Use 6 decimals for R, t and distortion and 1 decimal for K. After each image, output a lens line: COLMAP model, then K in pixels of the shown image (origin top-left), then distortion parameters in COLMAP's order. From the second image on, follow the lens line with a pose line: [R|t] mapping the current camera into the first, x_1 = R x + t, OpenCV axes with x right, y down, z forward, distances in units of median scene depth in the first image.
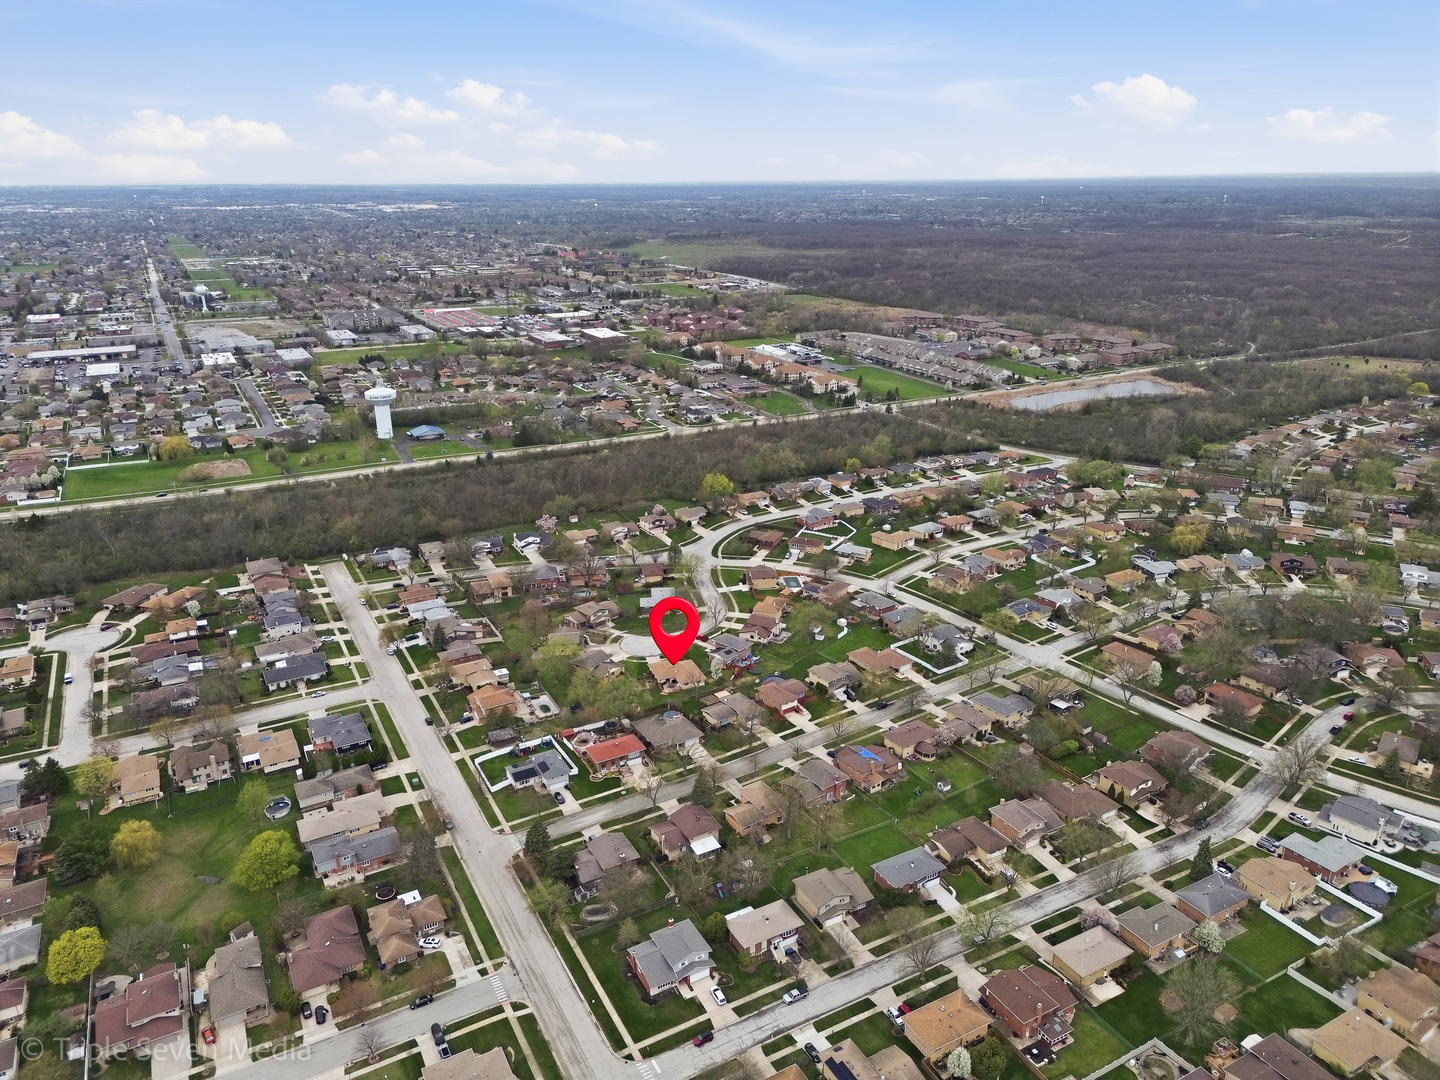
lens RADIAL K [[1003.1, 0, 716.3], [0, 1003.1, 539.0], [0, 0, 1]] dist [0.050478, -0.031854]
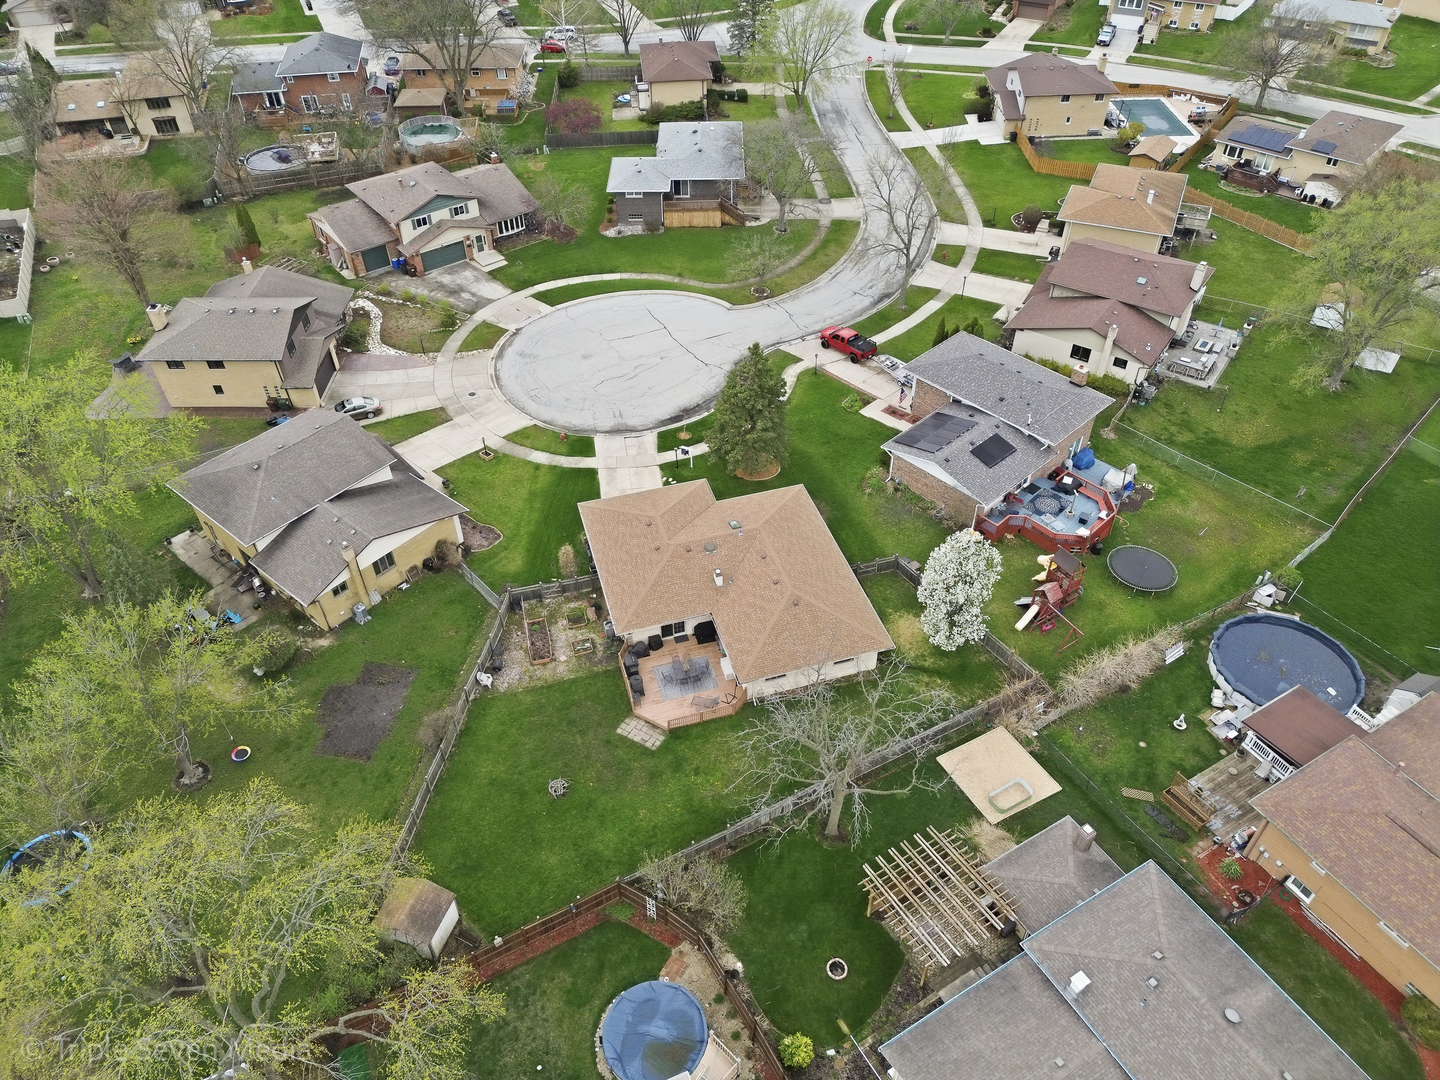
lens RADIAL K [[1003.1, 0, 721.7], [0, 1003.1, 545.7], [0, 0, 1]] dist [0.050478, -0.031854]
pose [[0.996519, 0.055344, -0.062344, -0.022720], [-0.026488, 0.919294, 0.392678, 0.044005], [0.079045, -0.389660, 0.917560, 0.659798]]
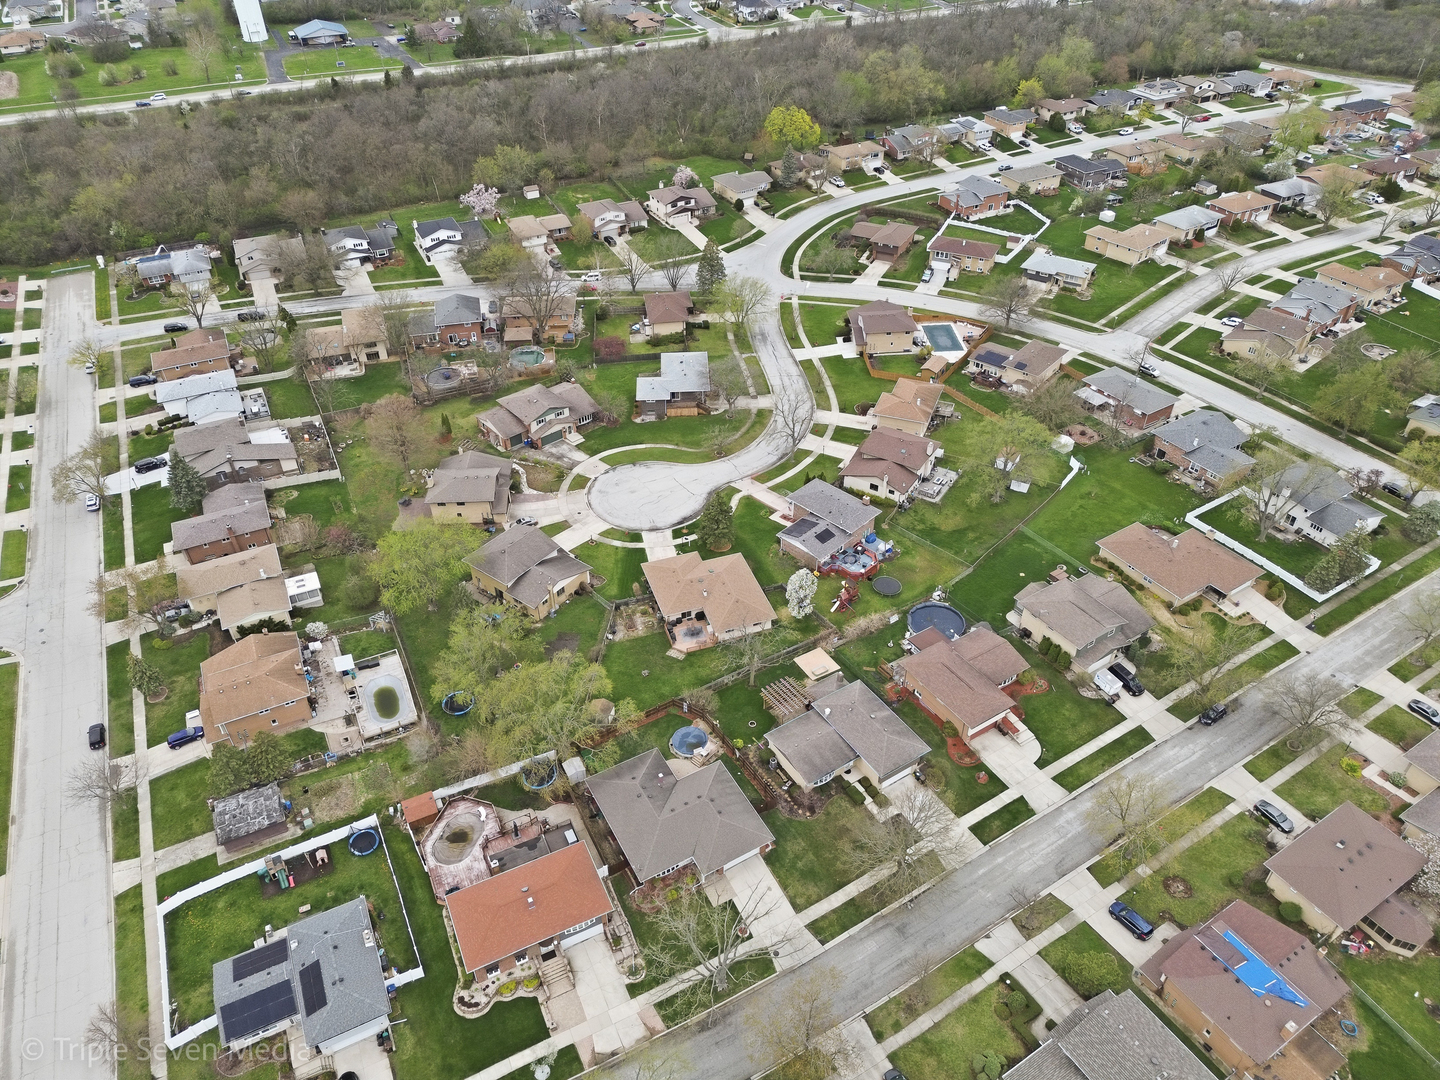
lens RADIAL K [[1003.1, 0, 716.6], [0, 1003.1, 551.0], [0, 0, 1]] dist [0.050478, -0.031854]
pose [[0.998930, 0.026050, -0.038221, -0.015241], [-0.012016, 0.944108, 0.329416, -0.020919], [0.044666, -0.328605, 0.943411, 0.473783]]
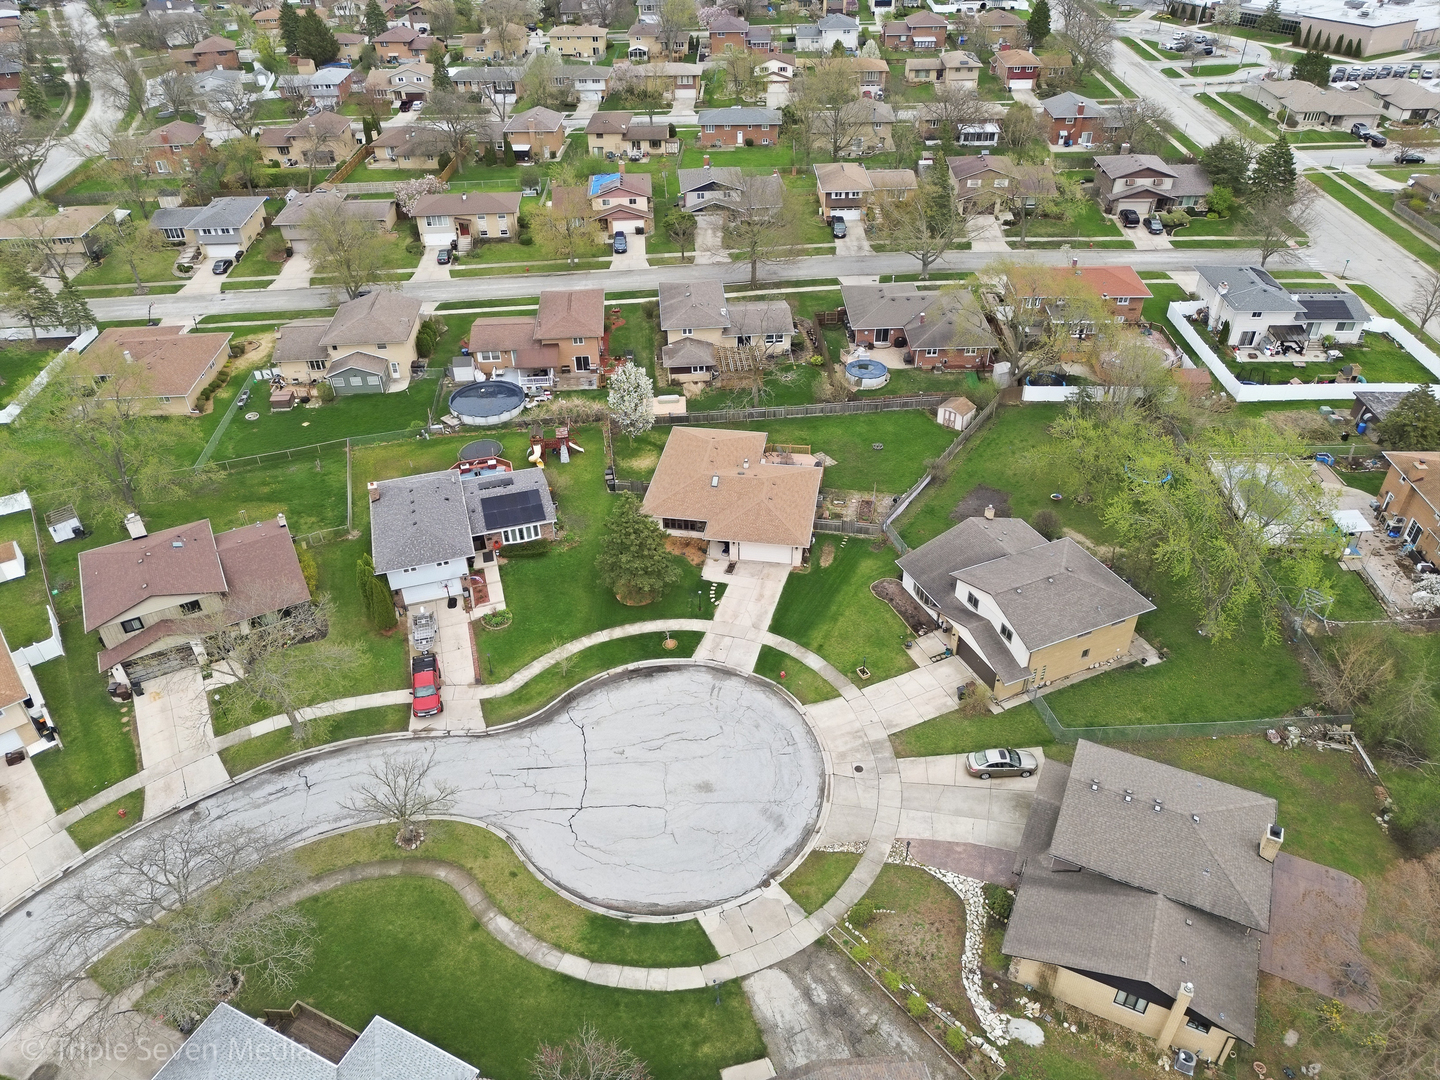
lens RADIAL K [[1003.1, 0, 720.2], [0, 1003.1, 534.3], [0, 0, 1]] dist [0.050478, -0.031854]
pose [[-0.858327, -0.281364, 0.429079, -0.122525], [0.200871, 0.585241, 0.785585, -0.055847], [-0.472150, 0.760478, -0.445811, 0.896289]]
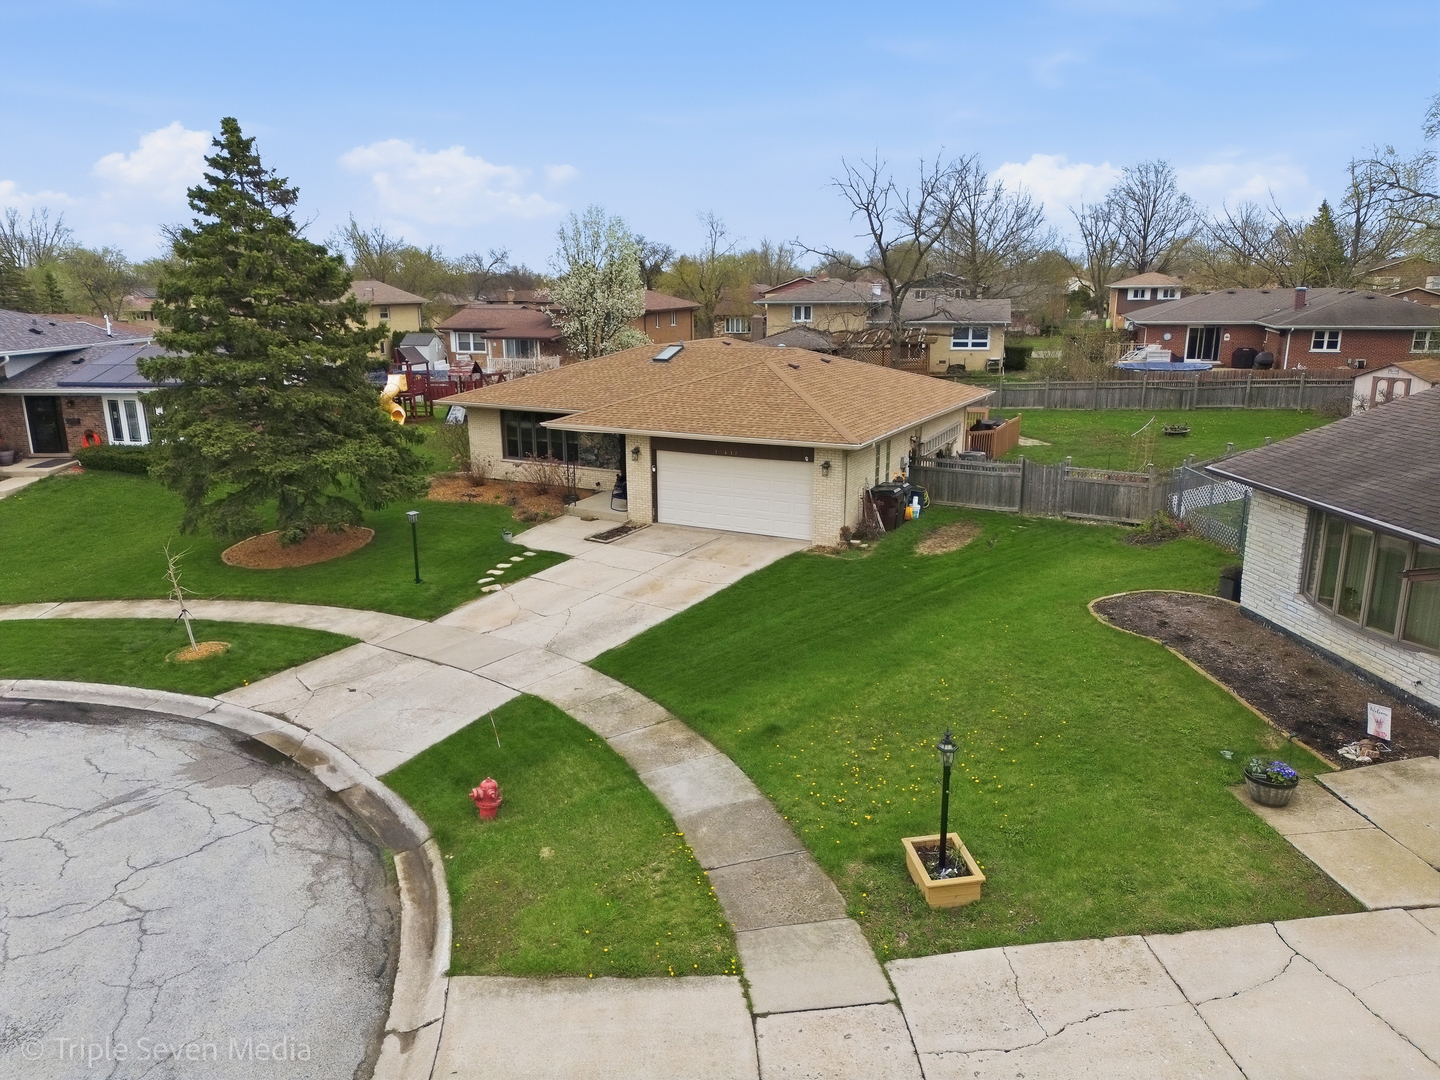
lens RADIAL K [[1003.1, 0, 728.7], [0, 1003.1, 540.1], [0, 0, 1]] dist [0.050478, -0.031854]
pose [[-0.653510, -0.170609, 0.737440, -0.090310], [0.268251, 0.858827, 0.436414, 0.079353], [-0.707790, 0.483020, -0.515486, 0.838745]]
